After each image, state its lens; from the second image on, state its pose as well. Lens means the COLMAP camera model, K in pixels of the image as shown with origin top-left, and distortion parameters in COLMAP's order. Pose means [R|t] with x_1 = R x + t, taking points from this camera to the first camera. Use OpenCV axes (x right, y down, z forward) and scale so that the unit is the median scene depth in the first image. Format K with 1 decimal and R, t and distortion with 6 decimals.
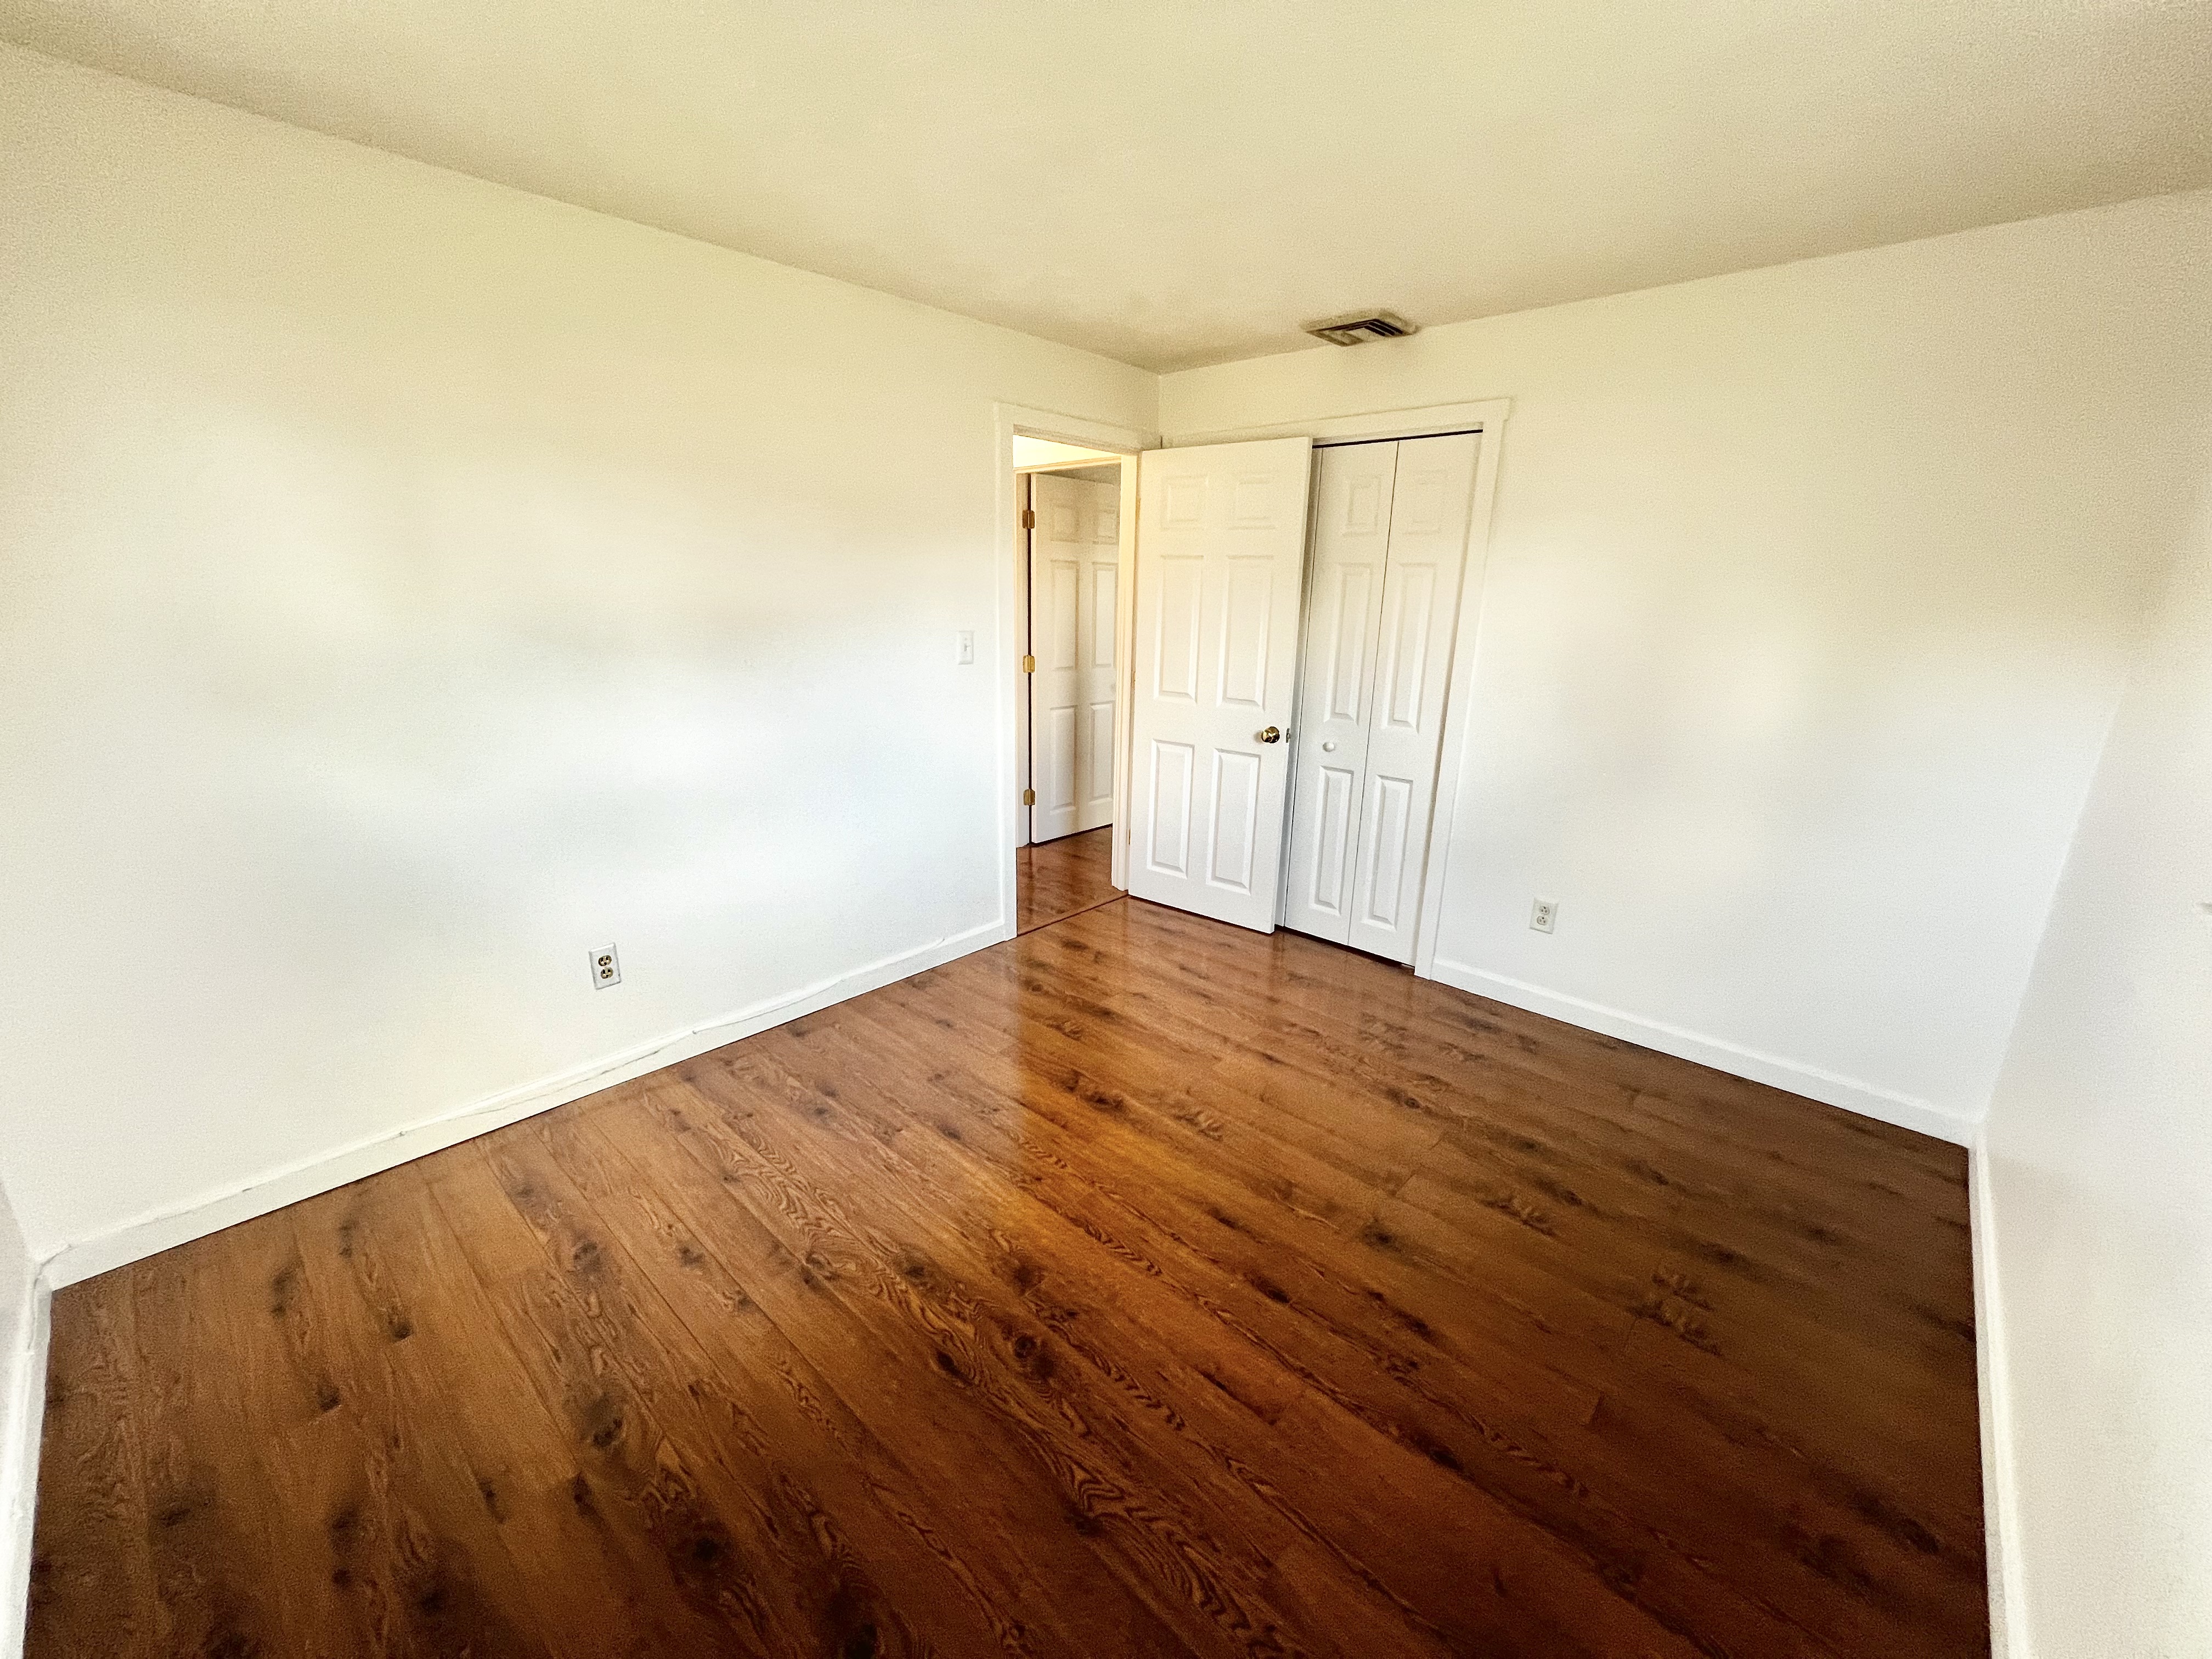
lens RADIAL K [[880.8, 0, 1113.4], [0, 880.8, 820.5], [0, 0, 1]] dist [-0.000896, 0.000662]
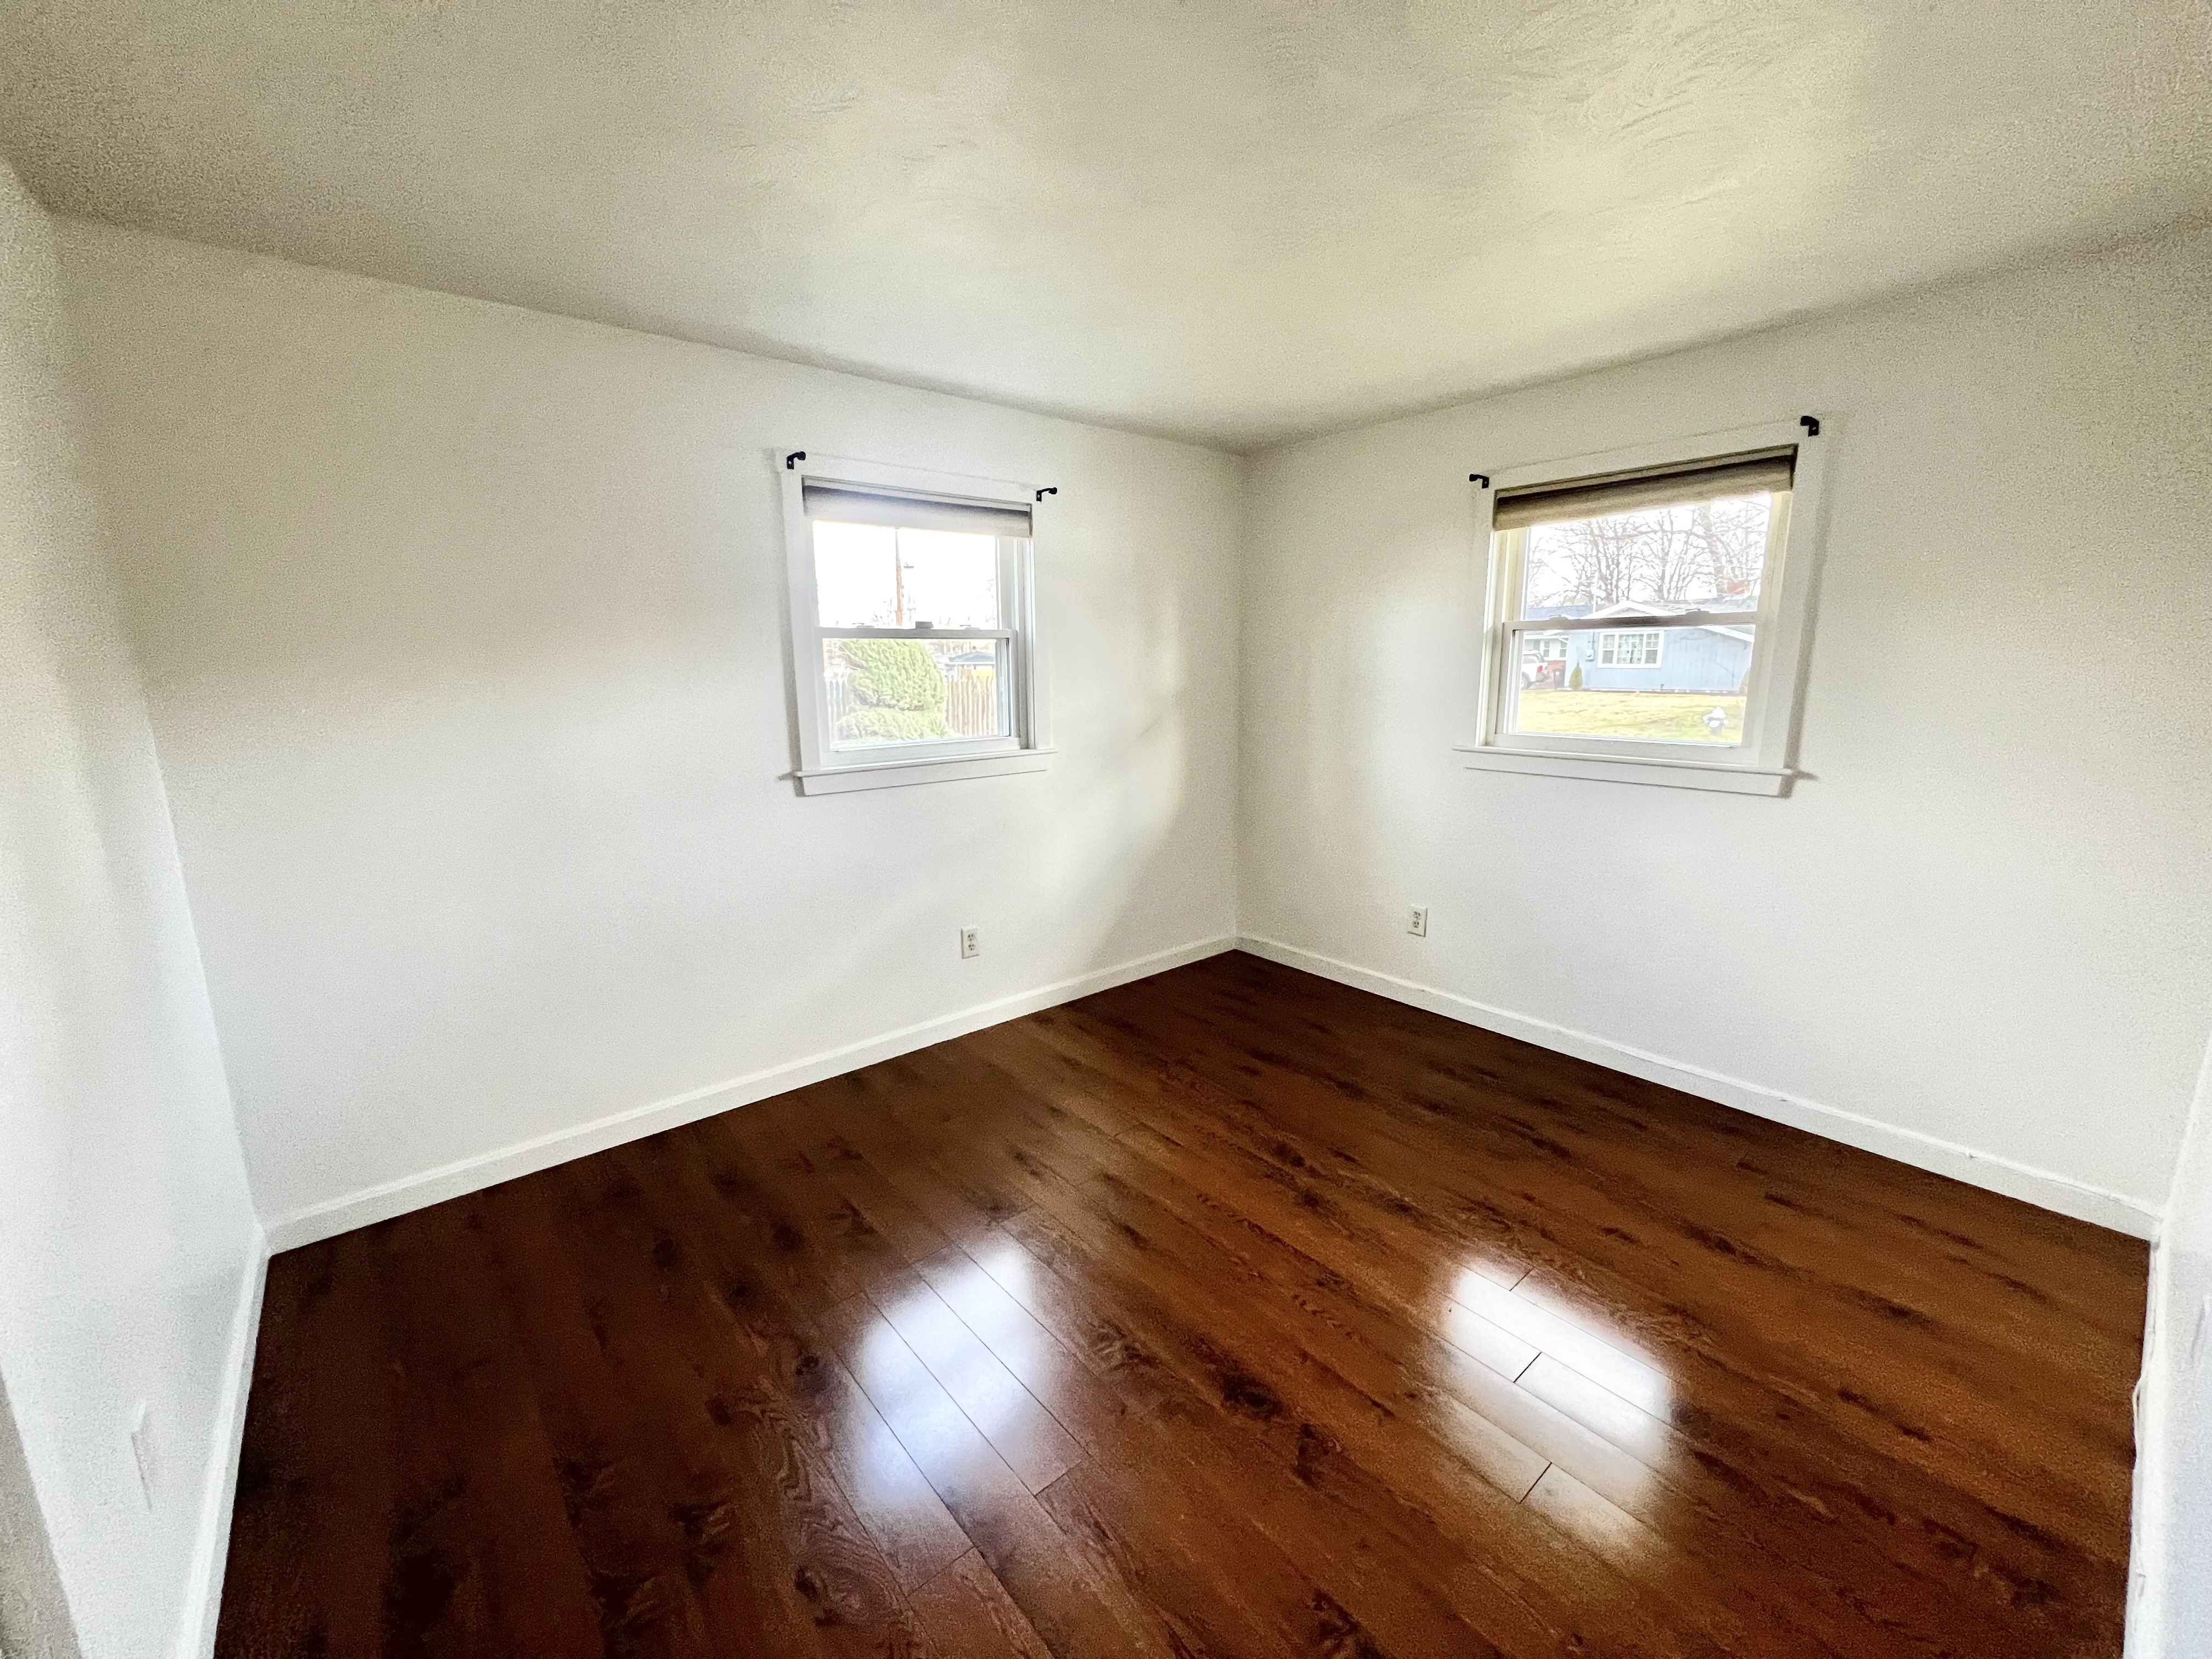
lens RADIAL K [[880.8, 0, 1106.6], [0, 880.8, 829.3], [0, 0, 1]] dist [-0.000896, 0.000662]
pose [[-0.991063, -0.032768, 0.129304, 0.038261], [0.027492, 0.898373, 0.438373, -0.499418], [-0.130528, 0.438010, -0.889443, 1.940002]]
